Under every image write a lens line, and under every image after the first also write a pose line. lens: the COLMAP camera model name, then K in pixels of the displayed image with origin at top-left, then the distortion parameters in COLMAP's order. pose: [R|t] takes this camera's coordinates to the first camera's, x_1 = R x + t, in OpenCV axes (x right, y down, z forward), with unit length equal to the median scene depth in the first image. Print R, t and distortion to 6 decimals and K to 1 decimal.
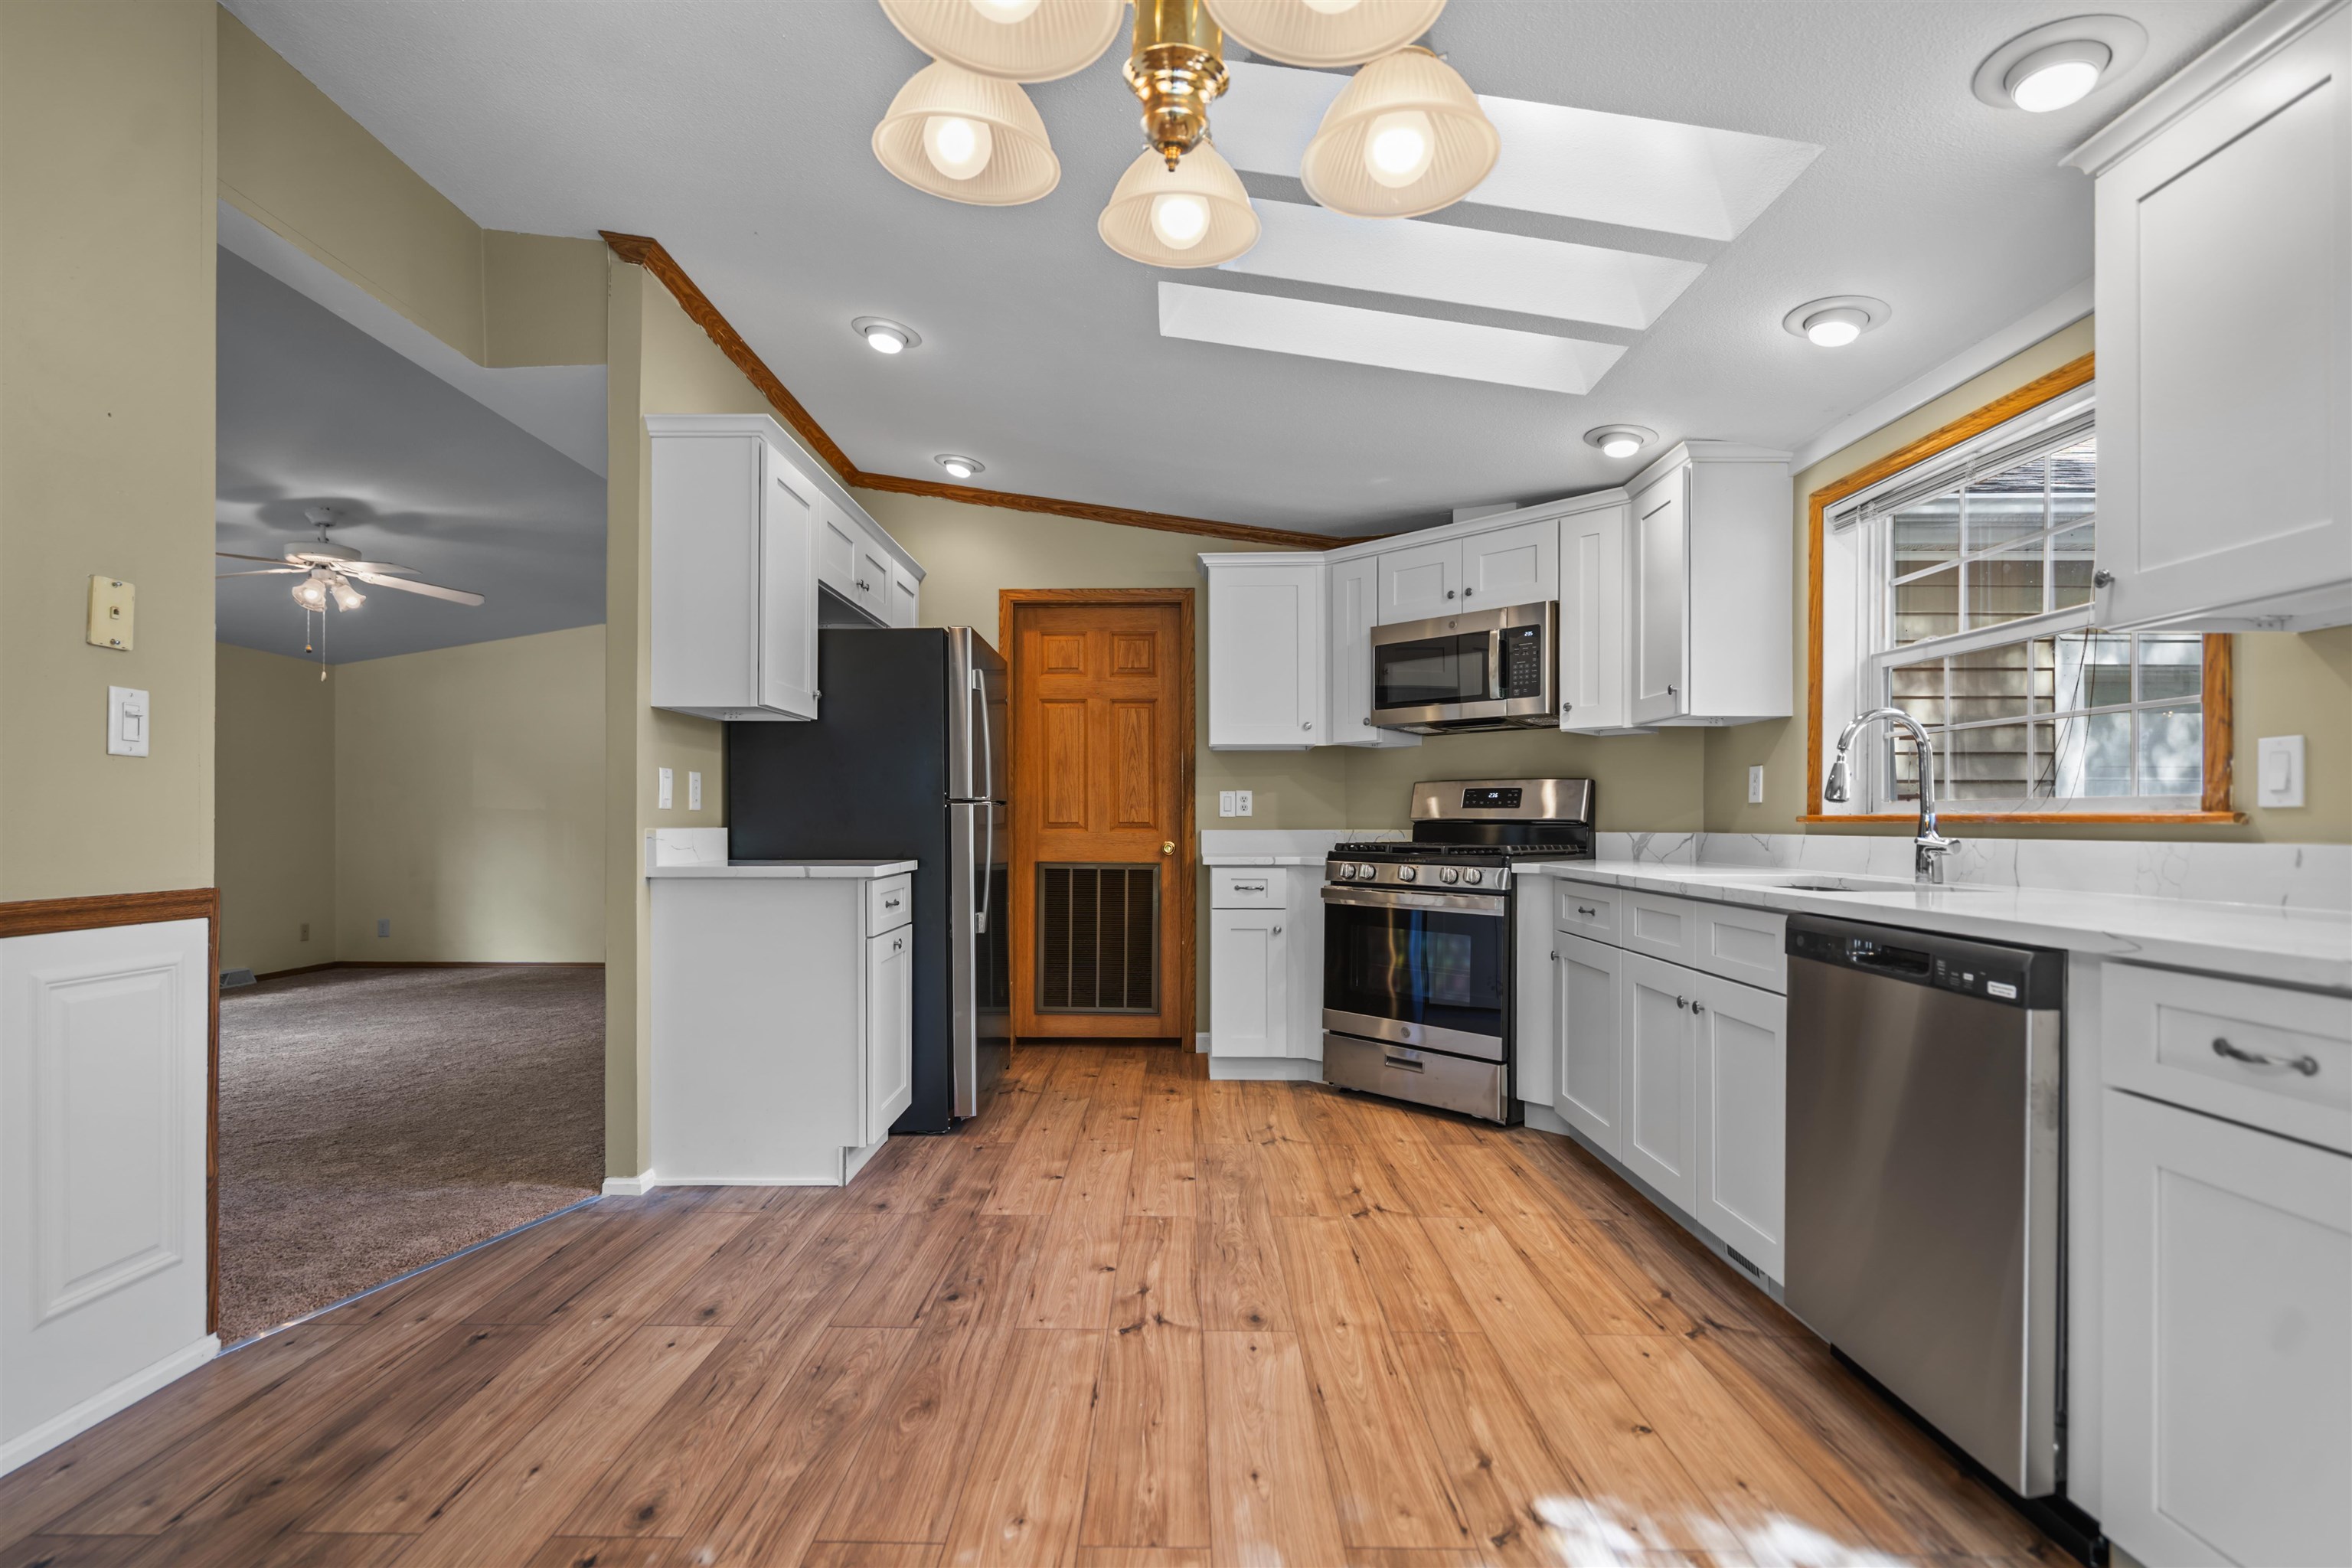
lens RADIAL K [[1088.5, 0, 1156.5], [0, 1088.5, 823.5], [0, 0, 1]] dist [-0.000806, 0.000125]
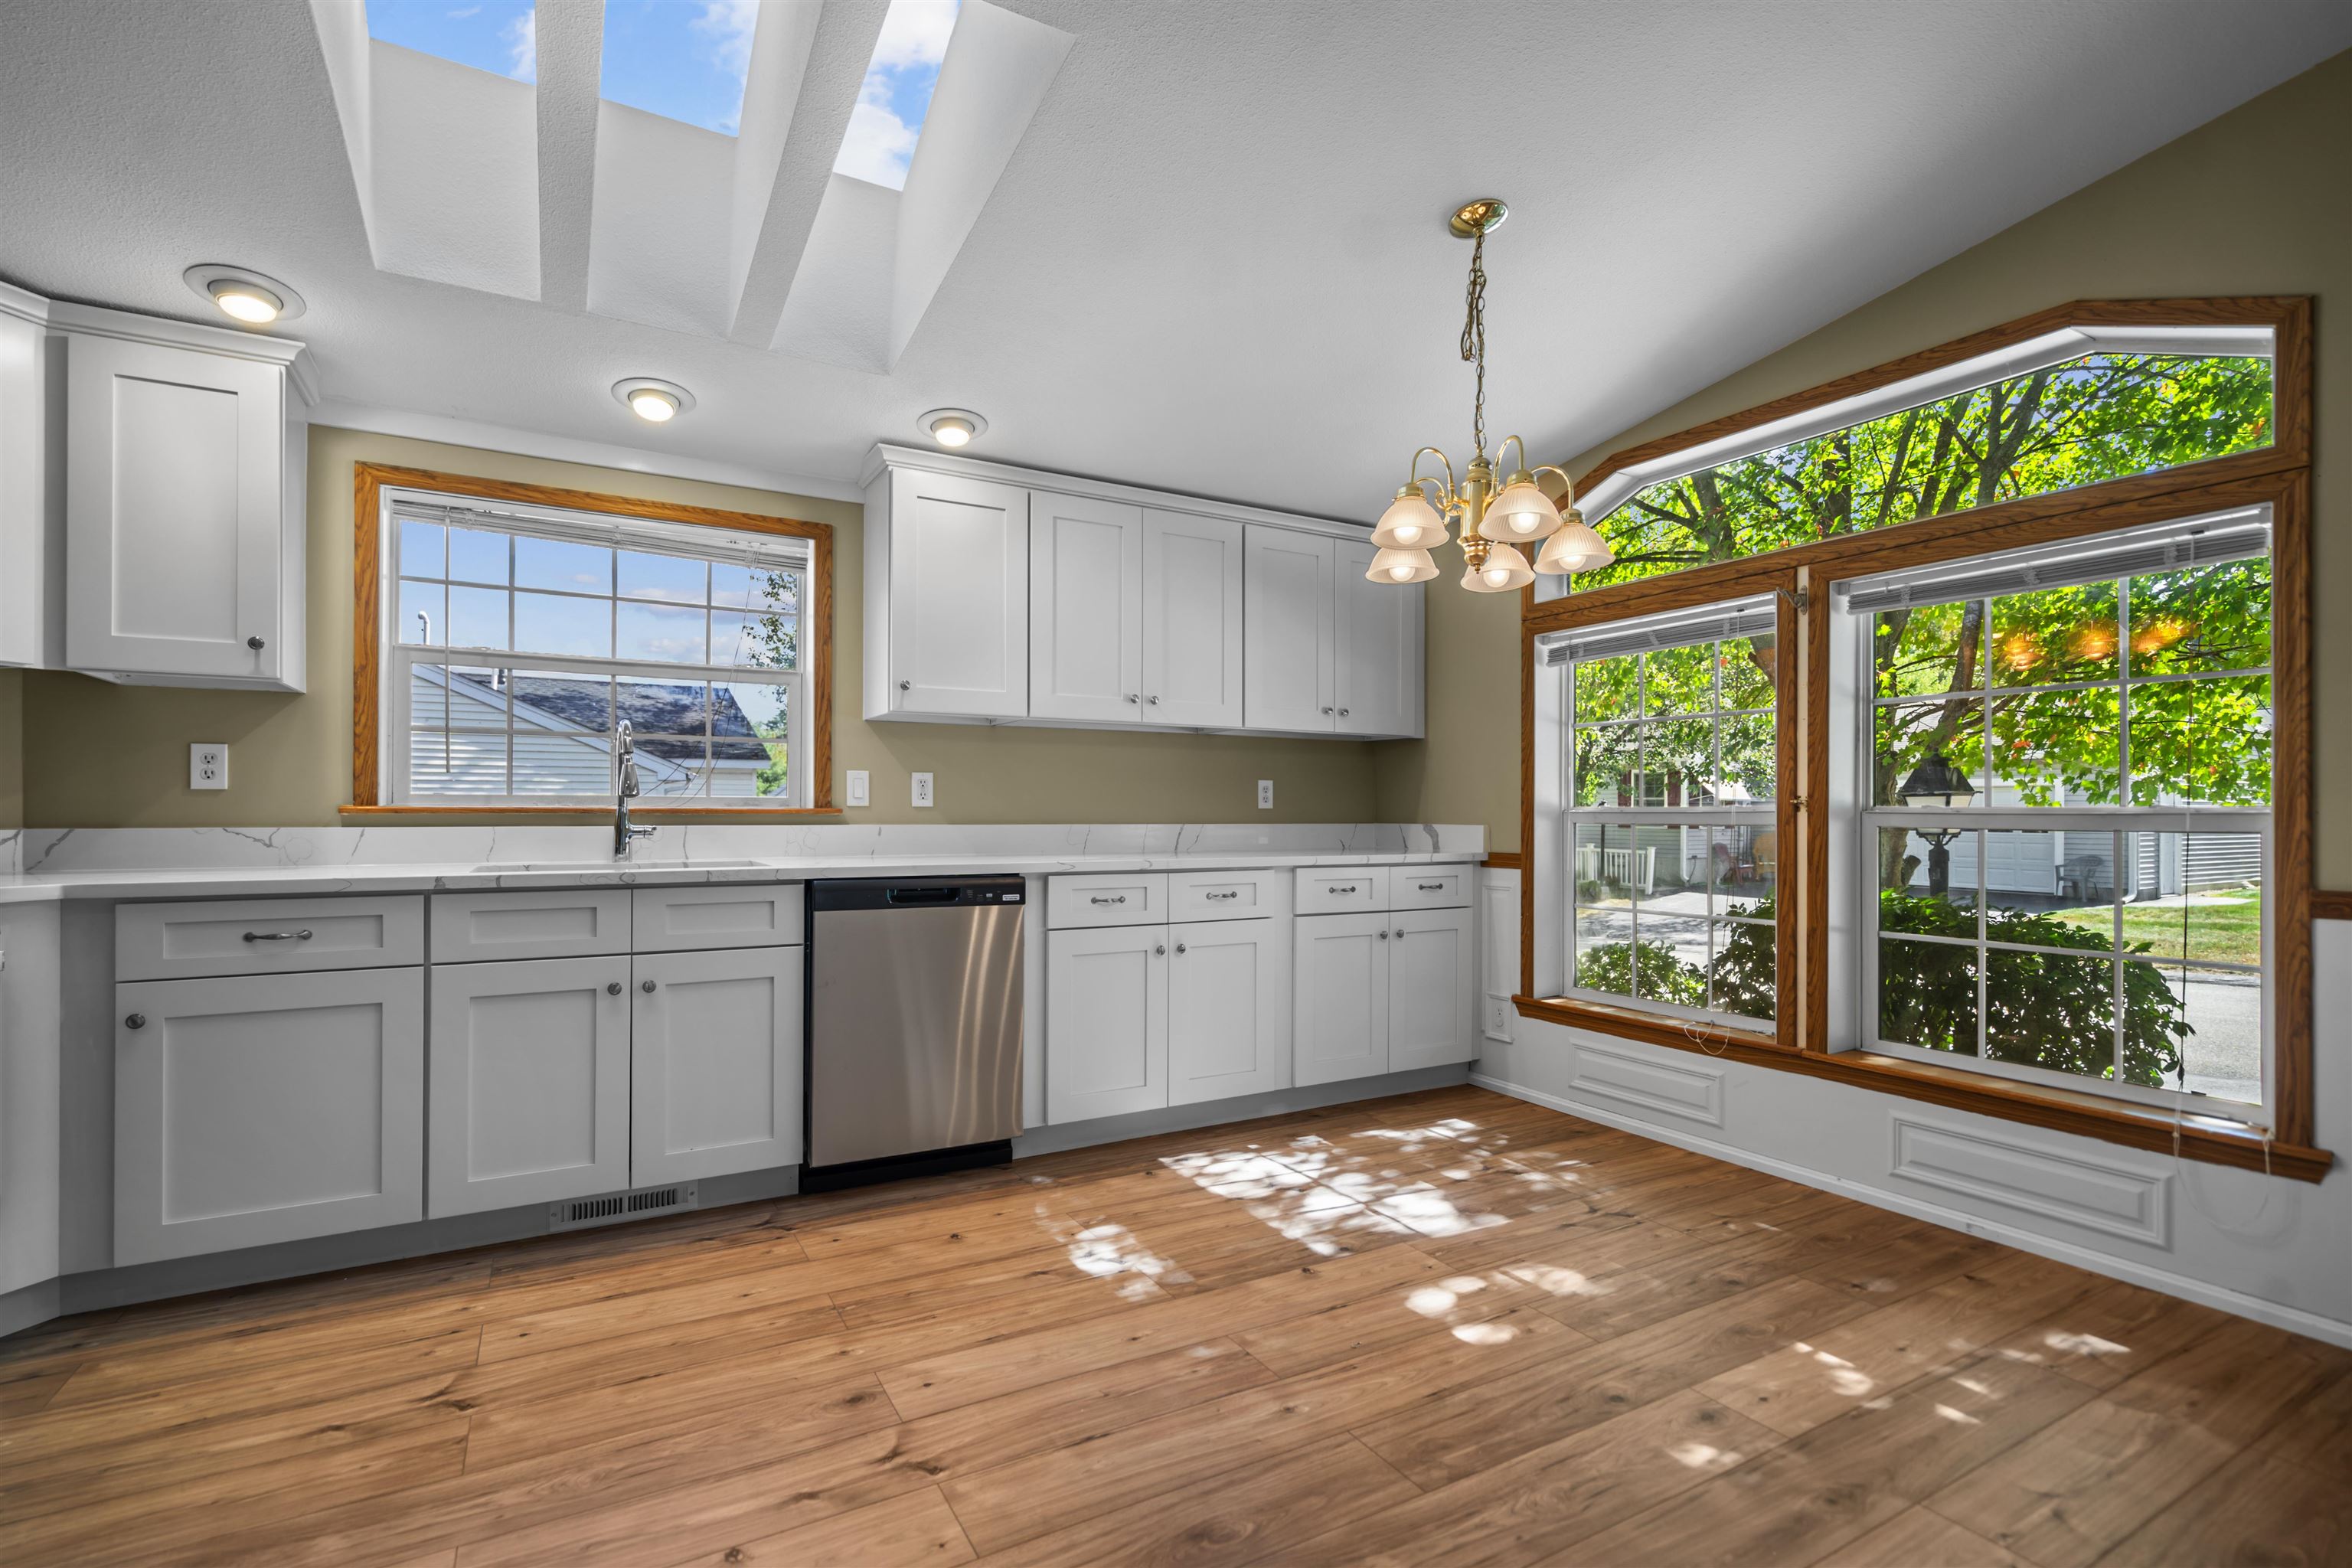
lens RADIAL K [[1081.8, 0, 1166.4], [0, 1081.8, 804.9], [0, 0, 1]] dist [-0.002085, 0.000256]
pose [[-0.509964, 0.001499, 0.860194, -0.557008], [-0.003084, 0.999989, -0.003571, -0.007226], [-0.860190, -0.004474, -0.509954, 0.892033]]
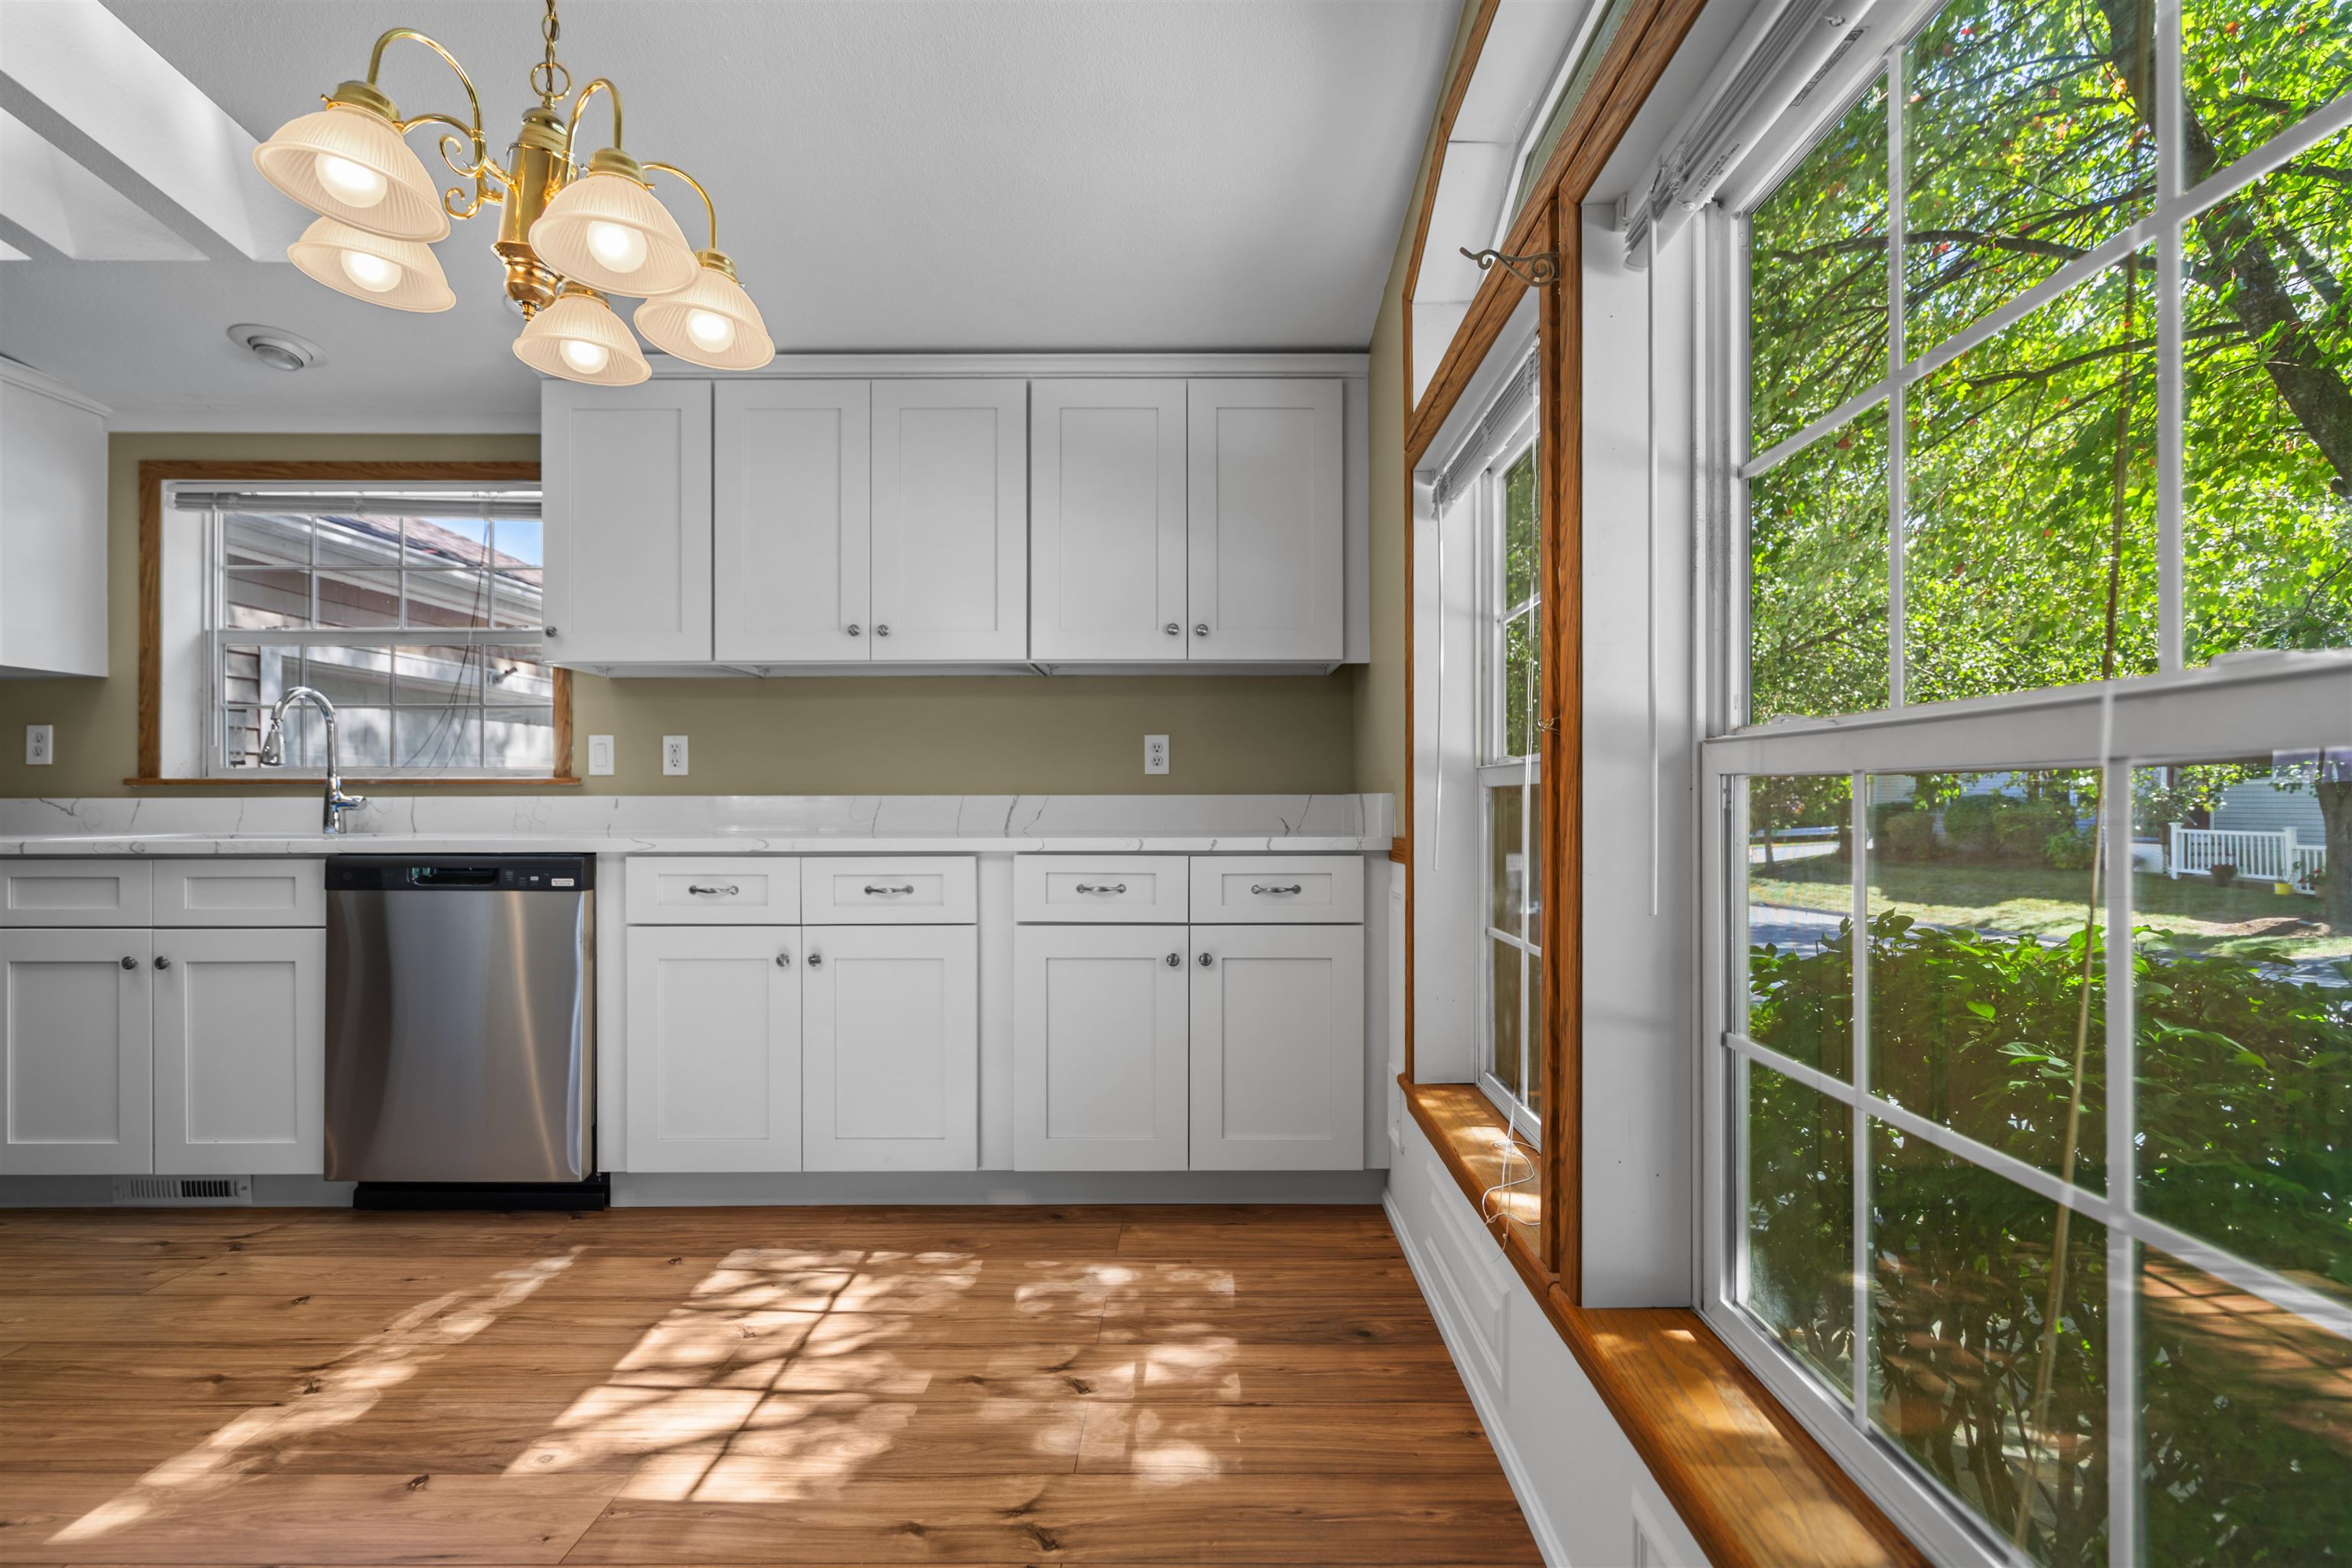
lens RADIAL K [[1091.1, 0, 1205.6], [0, 1091.1, 796.5], [0, 0, 1]] dist [-0.000400, 0.000122]
pose [[-0.020337, 0.002337, 0.999790, -0.440541], [0.003892, 0.999990, -0.002258, 0.015783], [-0.999786, 0.003846, -0.020346, 0.033881]]
